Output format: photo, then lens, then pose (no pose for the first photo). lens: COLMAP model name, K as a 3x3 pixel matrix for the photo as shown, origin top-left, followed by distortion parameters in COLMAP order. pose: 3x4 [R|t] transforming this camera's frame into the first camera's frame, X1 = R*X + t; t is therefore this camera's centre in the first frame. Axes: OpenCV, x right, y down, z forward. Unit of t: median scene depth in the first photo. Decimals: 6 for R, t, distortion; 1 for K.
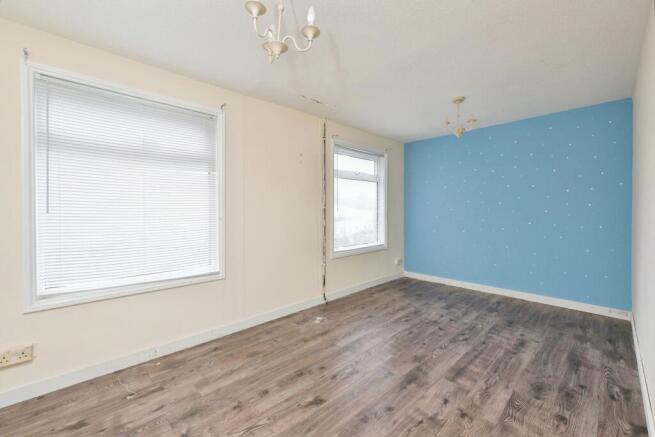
lens RADIAL K [[268.5, 0, 326.6], [0, 268.5, 216.7], [0, 0, 1]] dist [-0.000281, -0.000200]
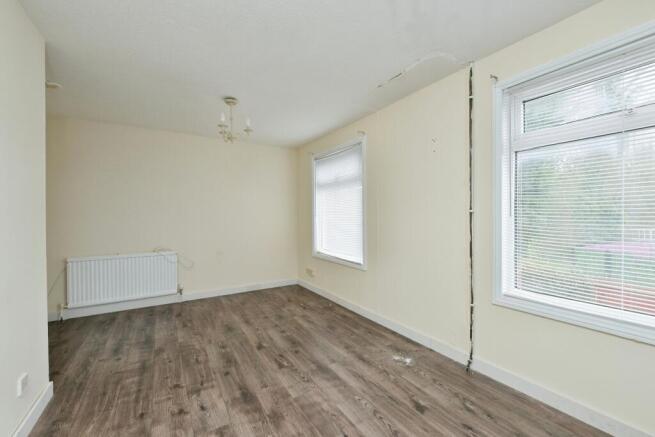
lens RADIAL K [[268.5, 0, 326.6], [0, 268.5, 216.7], [0, 0, 1]] dist [-0.000281, -0.000200]
pose [[-0.198115, 0.007749, -0.980148, 1.131190], [-0.016189, 0.999806, 0.011176, -0.038209], [0.980045, 0.018082, -0.197951, 1.394754]]
